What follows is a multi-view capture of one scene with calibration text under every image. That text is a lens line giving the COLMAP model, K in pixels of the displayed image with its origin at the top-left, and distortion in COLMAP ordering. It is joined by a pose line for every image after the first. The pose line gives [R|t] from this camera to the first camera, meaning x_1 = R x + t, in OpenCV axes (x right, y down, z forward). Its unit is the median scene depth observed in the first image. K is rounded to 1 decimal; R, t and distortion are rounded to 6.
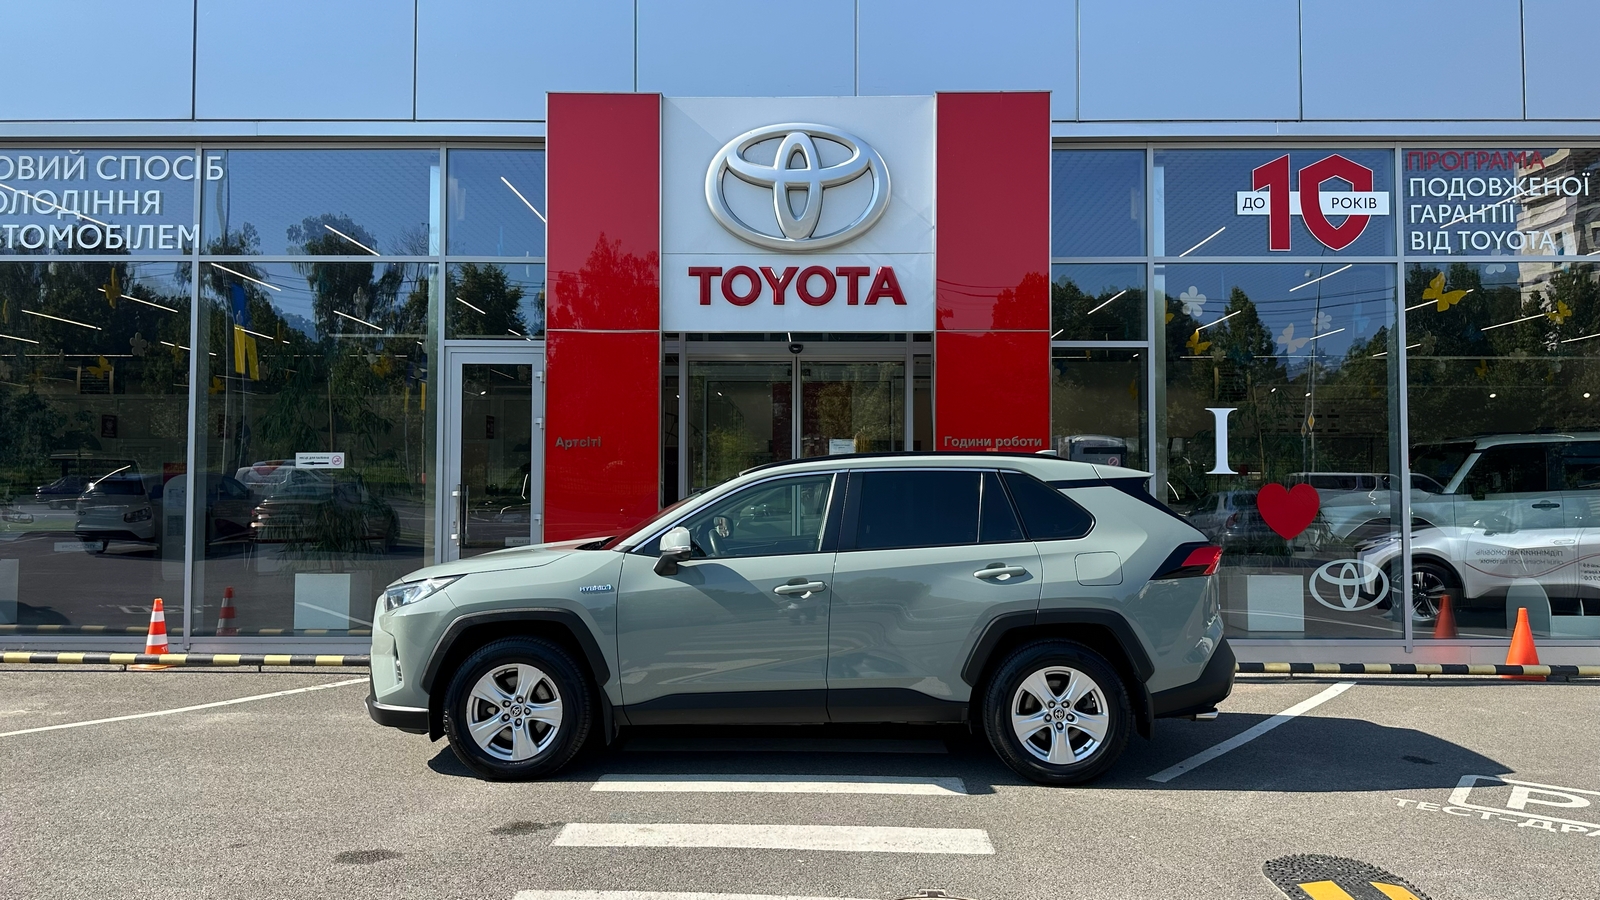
lens RADIAL K [[1044.4, 0, 799.2], [0, 1044.4, 442.8], [0, 0, 1]] dist [0.033453, -0.032018]
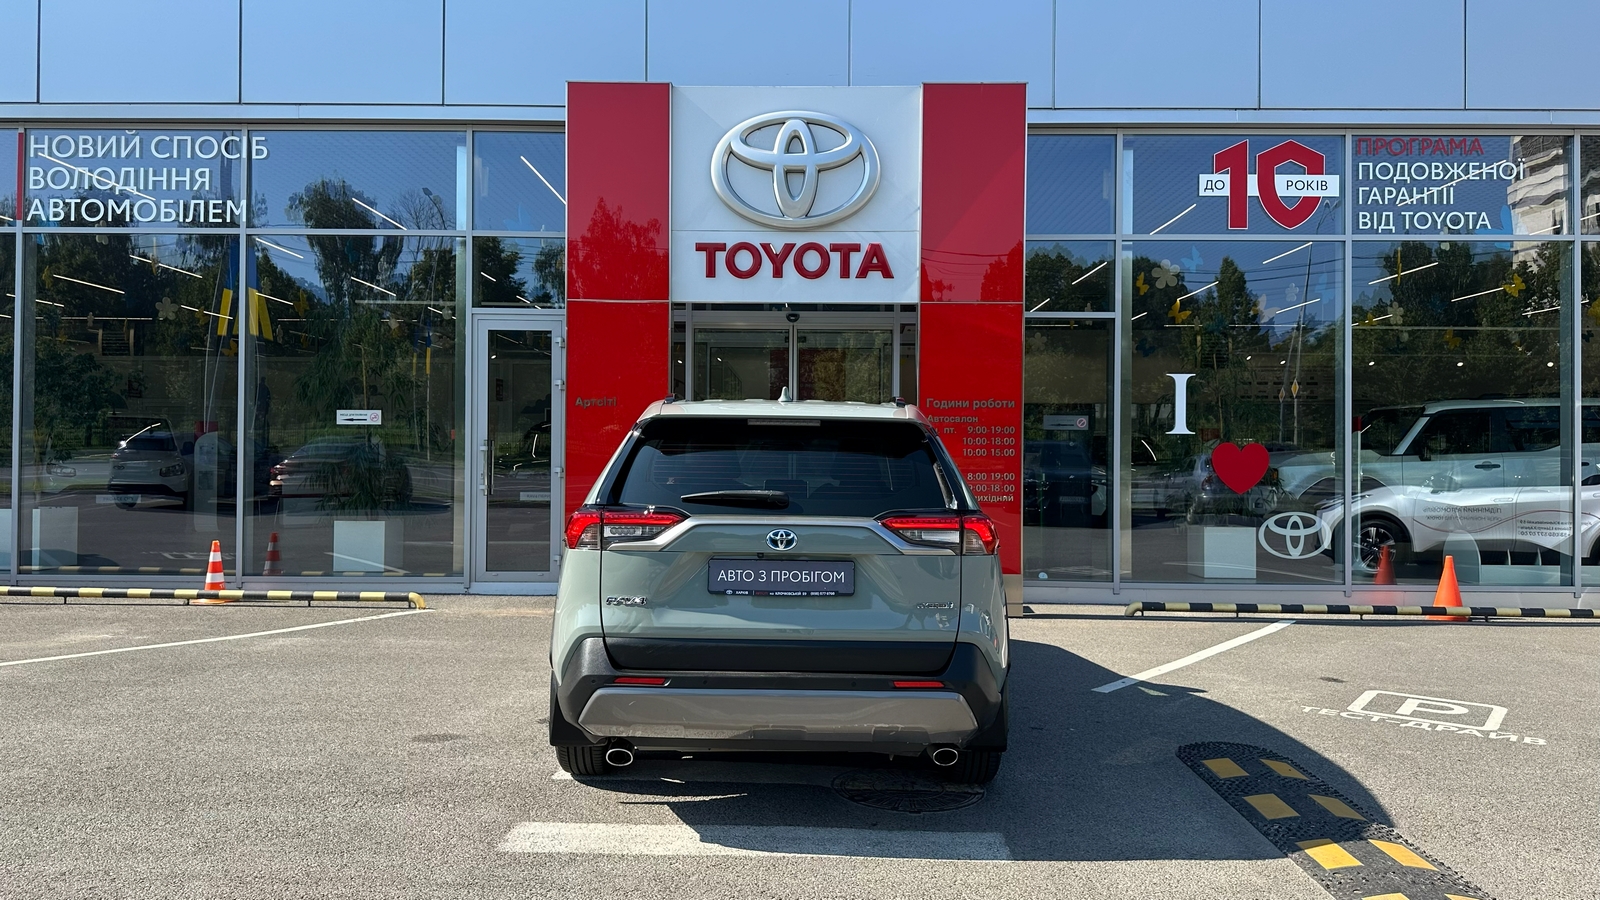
lens RADIAL K [[1045.7, 0, 790.9], [0, 1045.7, 438.0], [0, 0, 1]] dist [0.045272, -0.049836]
pose [[0.999978, 0.005499, -0.003605, -0.000508], [-0.005397, 0.999601, 0.027733, 0.005748], [0.003756, -0.027713, 0.999609, -0.099367]]
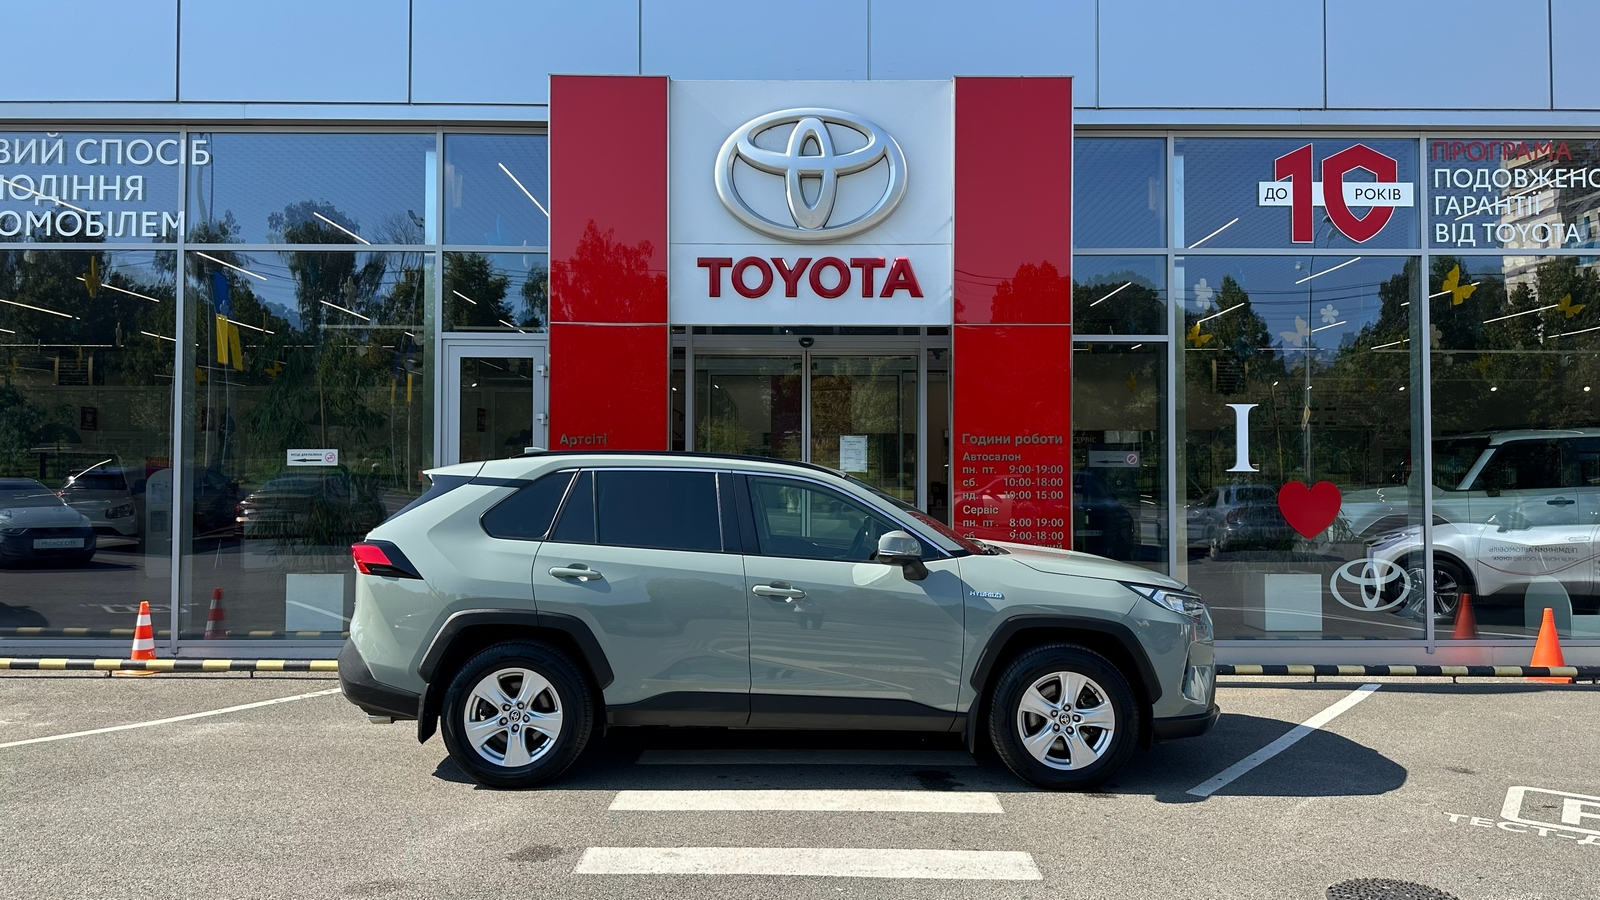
lens RADIAL K [[1044.8, 0, 802.2], [0, 1044.8, 445.6], [0, 0, 1]] dist [0.028900, -0.026756]
pose [[0.999860, 0.000346, 0.016721, -0.023429], [-0.000549, 0.999926, 0.012180, -0.006033], [-0.016716, -0.012188, 0.999786, 0.029680]]
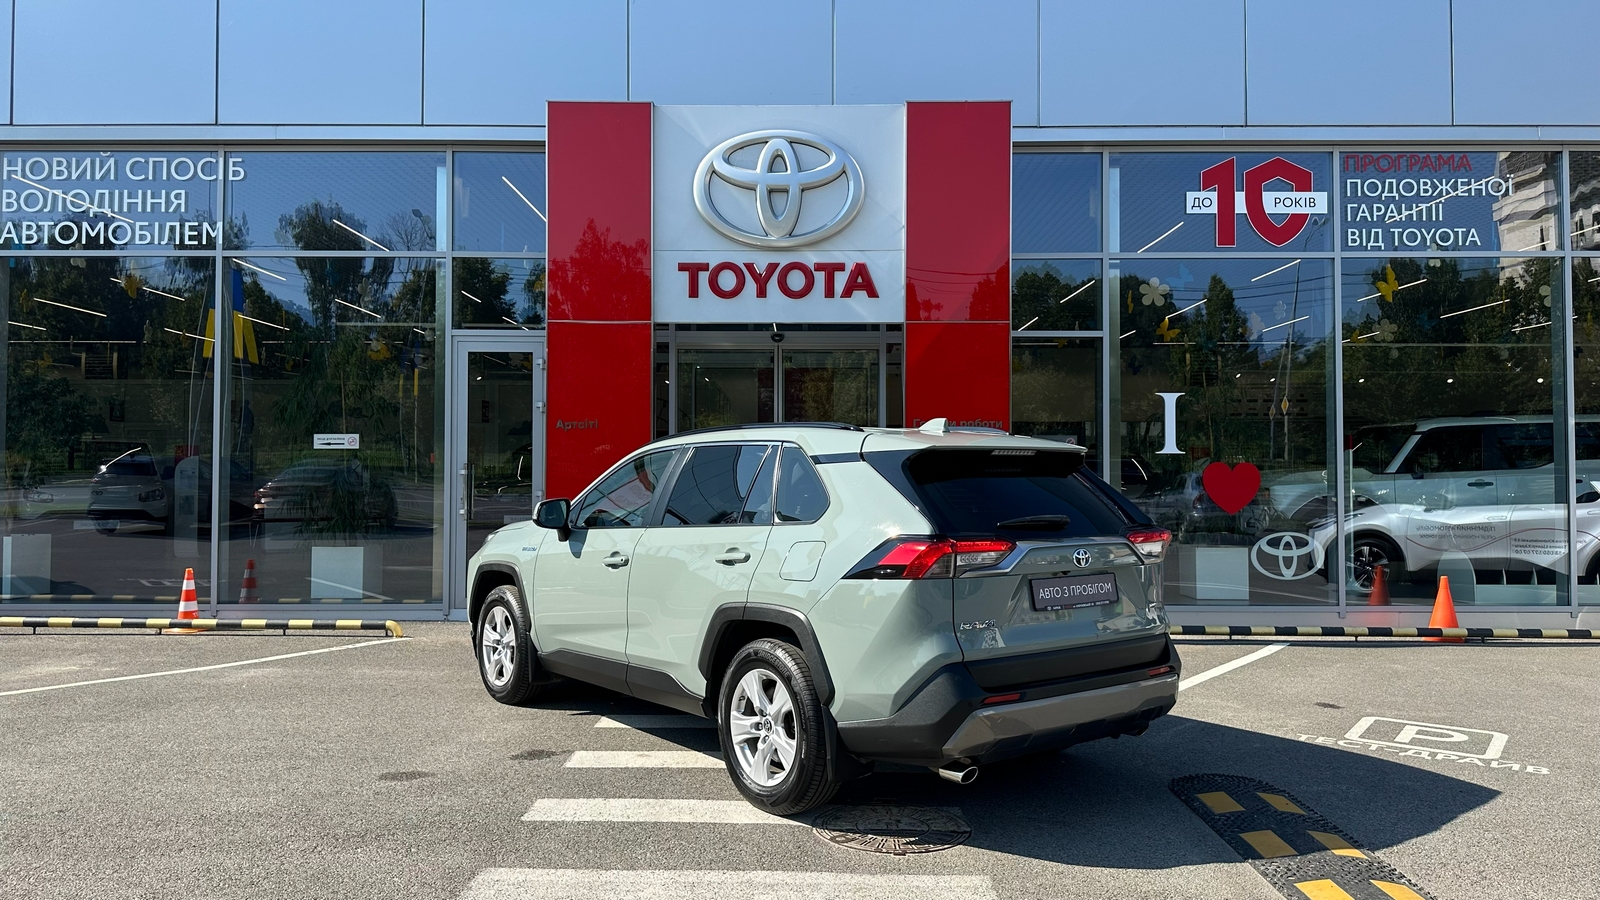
lens RADIAL K [[1045.0, 0, 788.6], [0, 1045.0, 439.5], [0, 0, 1]] dist [0.042896, -0.045515]
pose [[0.999998, -0.000154, 0.001821, 0.006398], [0.000134, 0.999939, 0.011063, 0.003080], [-0.001822, -0.011062, 0.999937, -0.082190]]
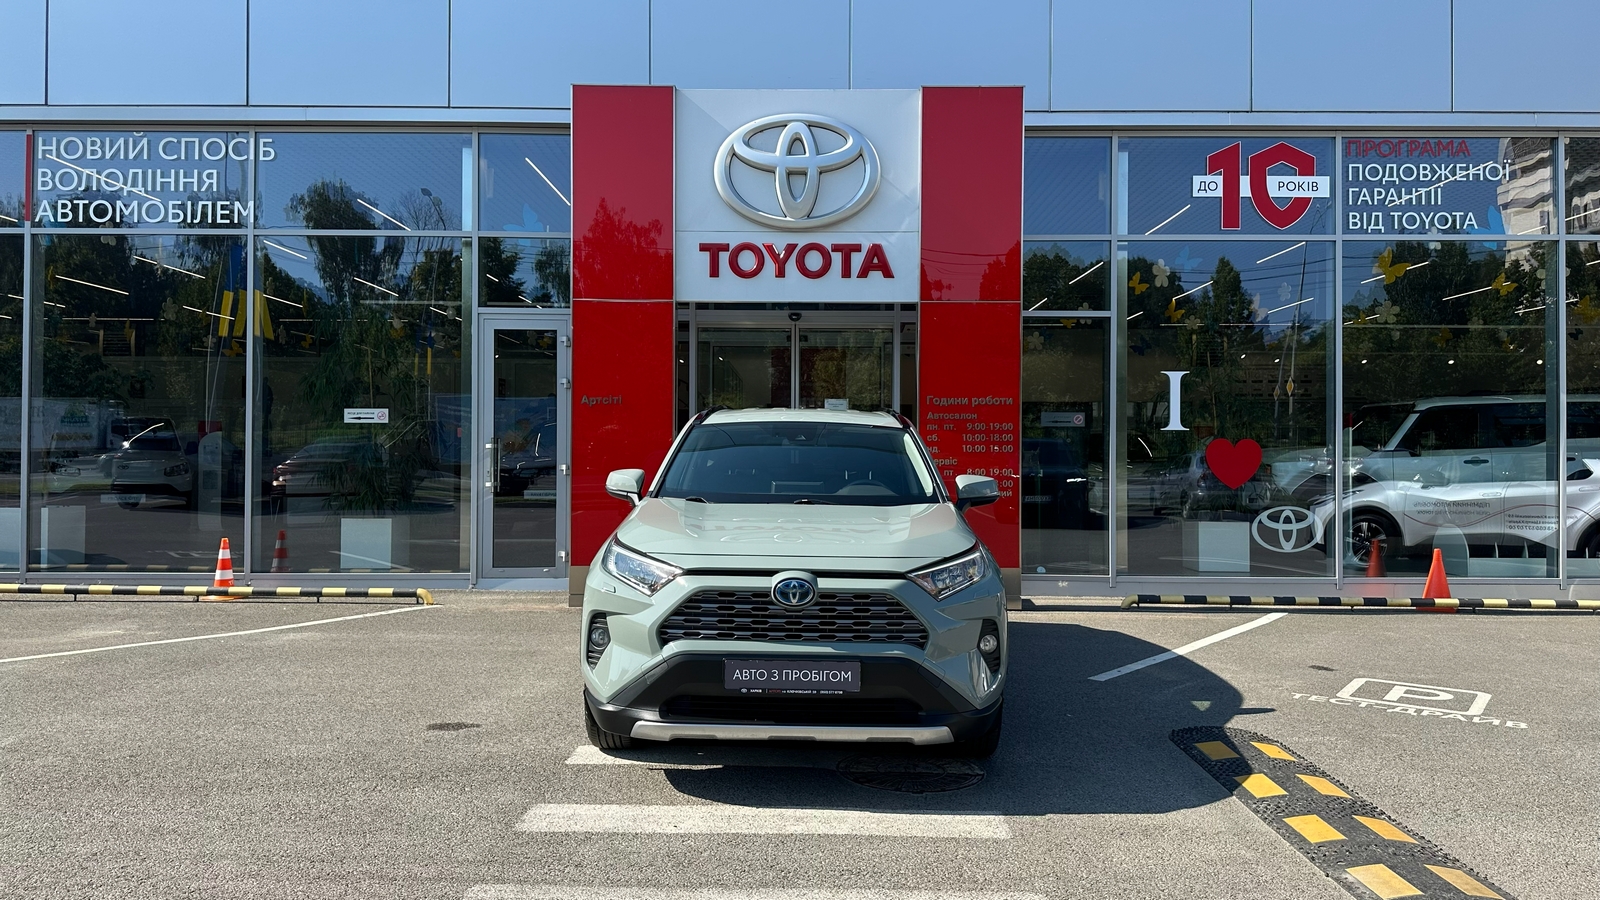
lens RADIAL K [[1043.8, 0, 799.7], [0, 1043.8, 437.0], [0, 0, 1]] dist [0.046987, -0.050560]
pose [[0.999981, 0.002978, 0.005413, -0.003578], [-0.003122, 0.999637, 0.026748, 0.008241], [-0.005332, -0.026764, 0.999628, -0.115285]]
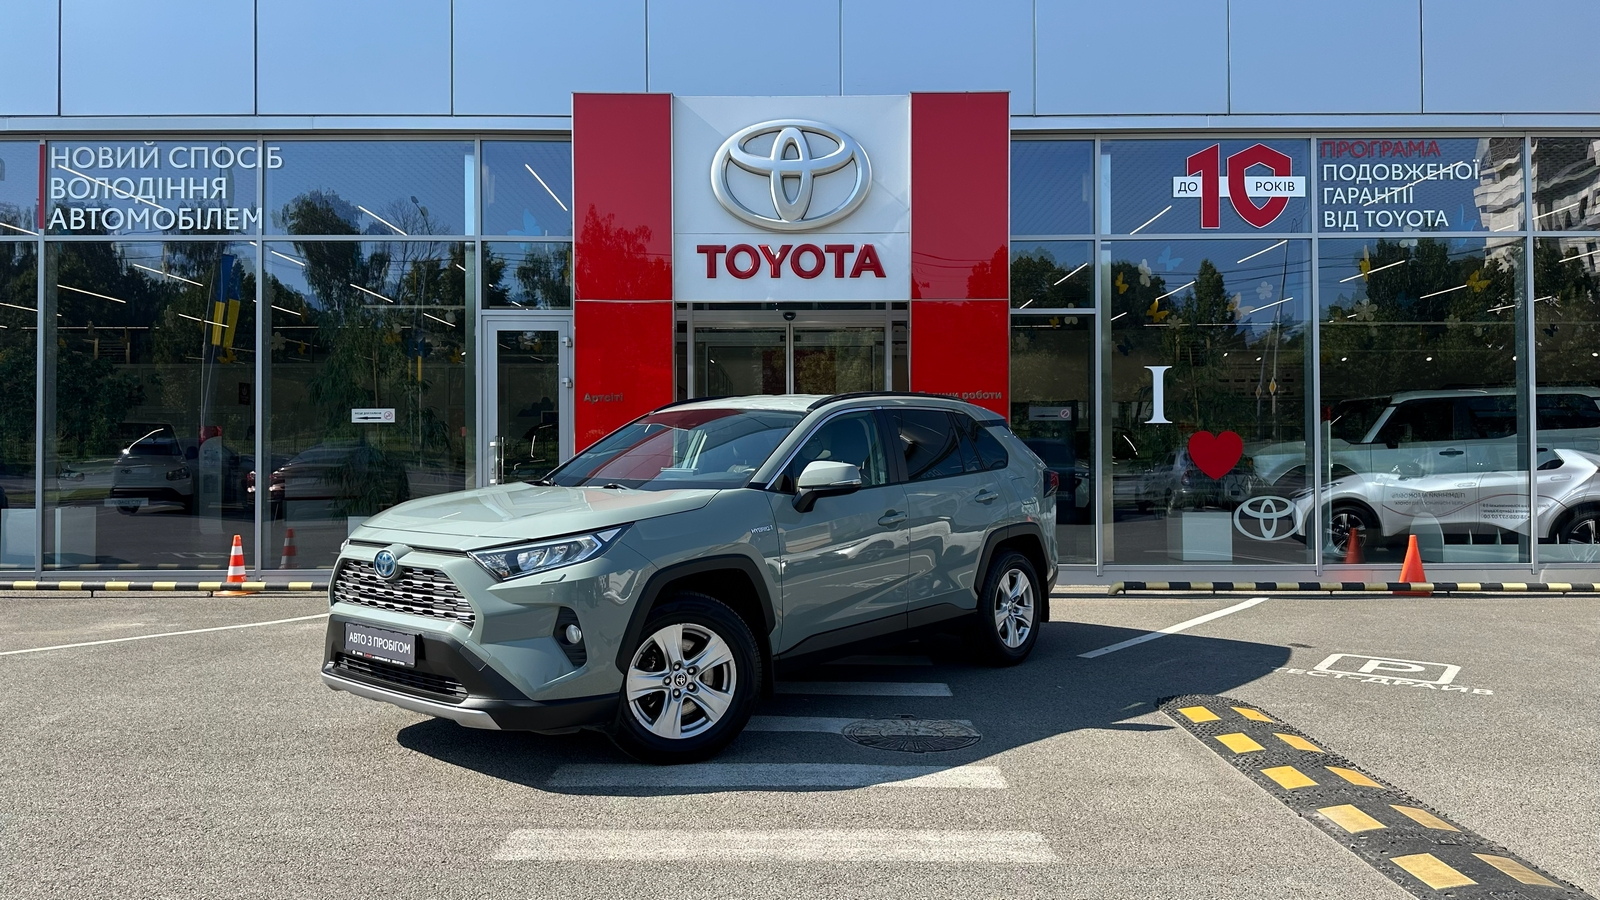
lens RADIAL K [[1045.7, 0, 790.9], [0, 1045.7, 438.0], [0, 0, 1]] dist [0.045272, -0.049836]
pose [[0.999928, -0.005190, 0.010845, -0.014581], [0.004958, 0.999759, 0.021380, 0.019235], [-0.010953, -0.021325, 0.999713, -0.150556]]
